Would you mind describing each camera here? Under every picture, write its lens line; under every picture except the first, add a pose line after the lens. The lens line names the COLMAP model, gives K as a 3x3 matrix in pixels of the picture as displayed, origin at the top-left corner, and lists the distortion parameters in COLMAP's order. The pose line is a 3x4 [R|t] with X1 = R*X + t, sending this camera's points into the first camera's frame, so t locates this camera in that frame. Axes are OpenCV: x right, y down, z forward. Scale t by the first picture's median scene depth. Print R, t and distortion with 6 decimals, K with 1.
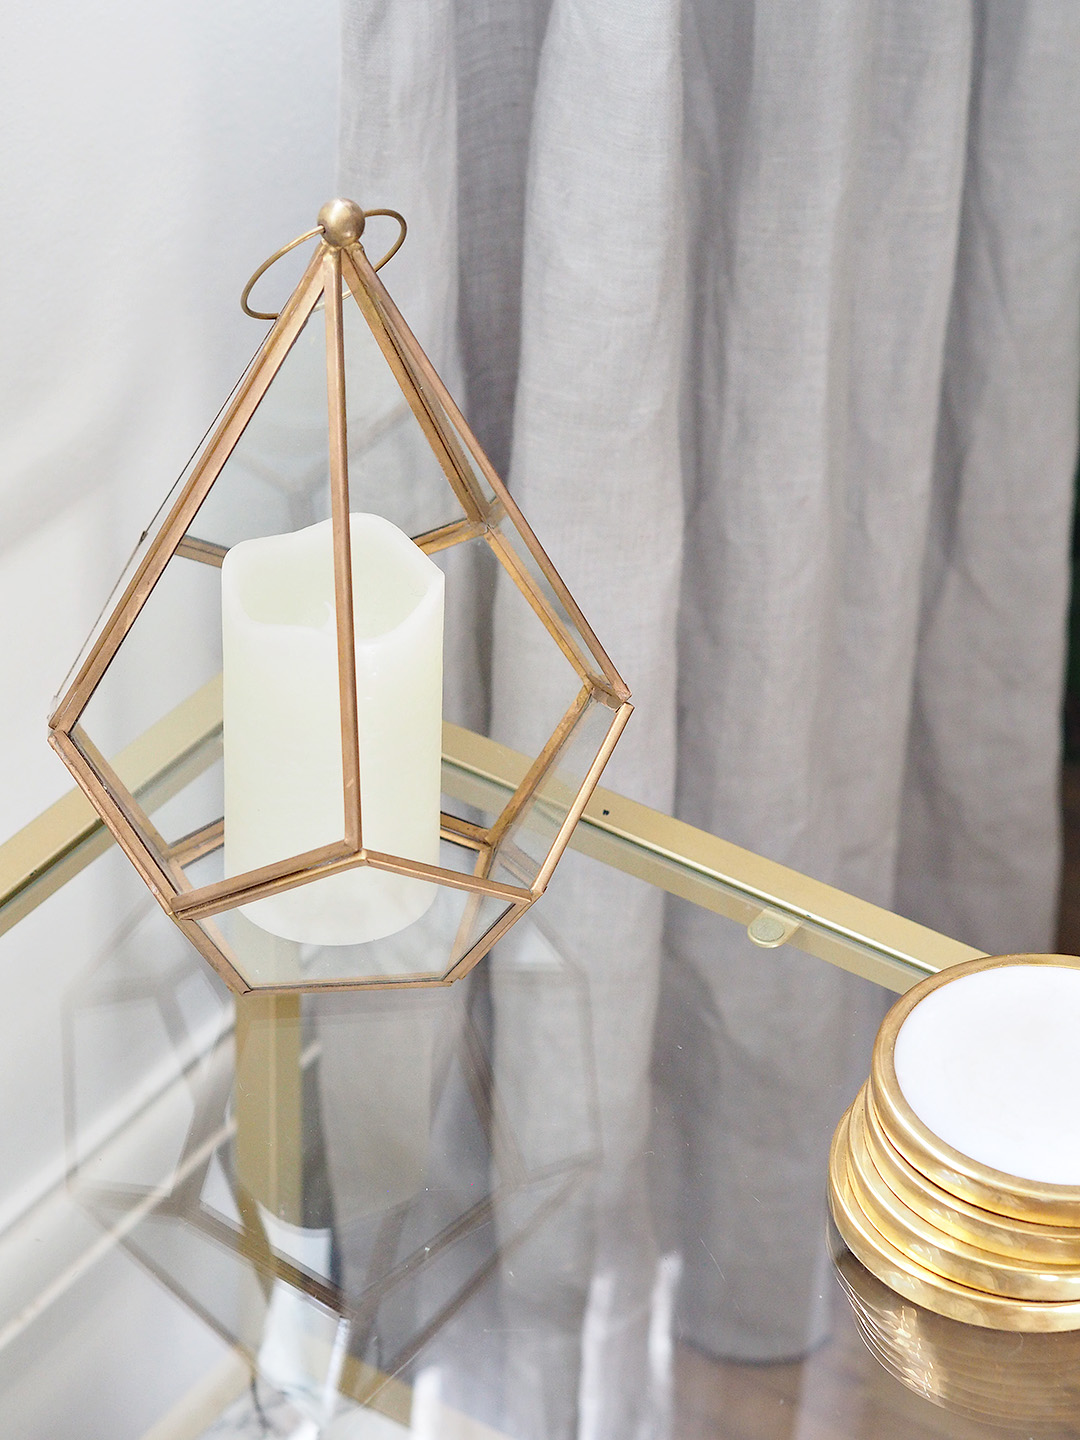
lens RADIAL K [[3931.8, 0, 546.6], [0, 3931.8, 725.1], [0, 0, 1]] dist [0.164362, 0.000000]
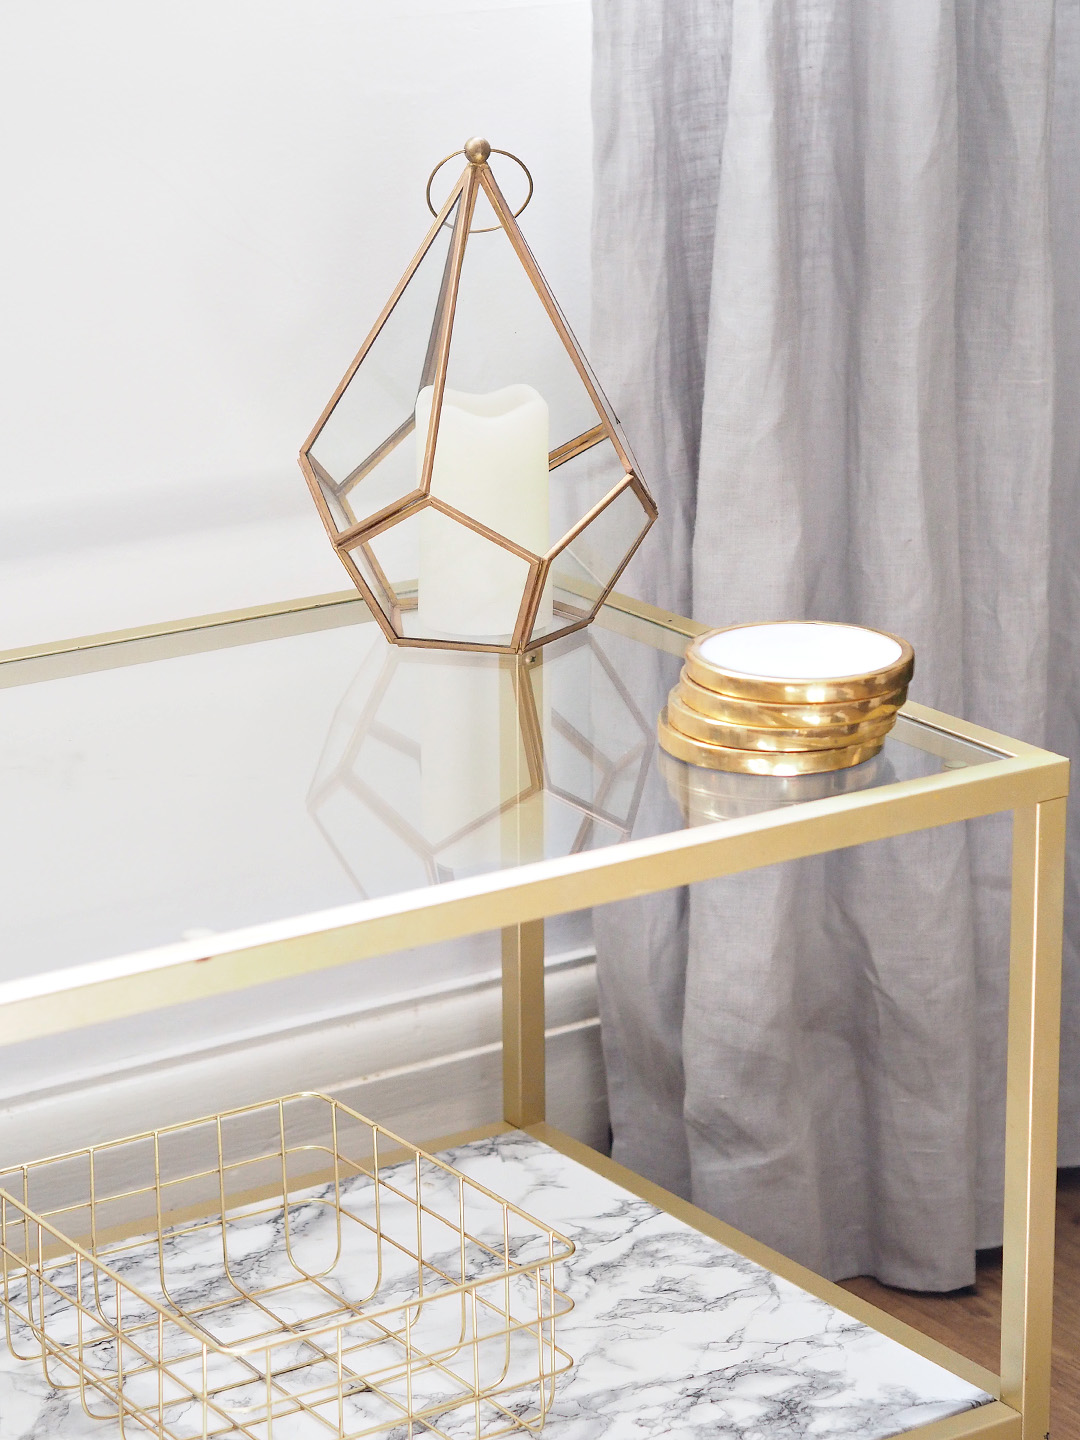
lens RADIAL K [[3931.8, 0, 532.6], [0, 3931.8, 713.3], [0, 0, 1]] dist [0.164362, 0.000000]
pose [[0.921748, 0.068065, -0.381770, 0.539300], [-0.202506, 0.924066, -0.324181, 0.548759], [0.330715, 0.376124, 0.865539, -0.348160]]
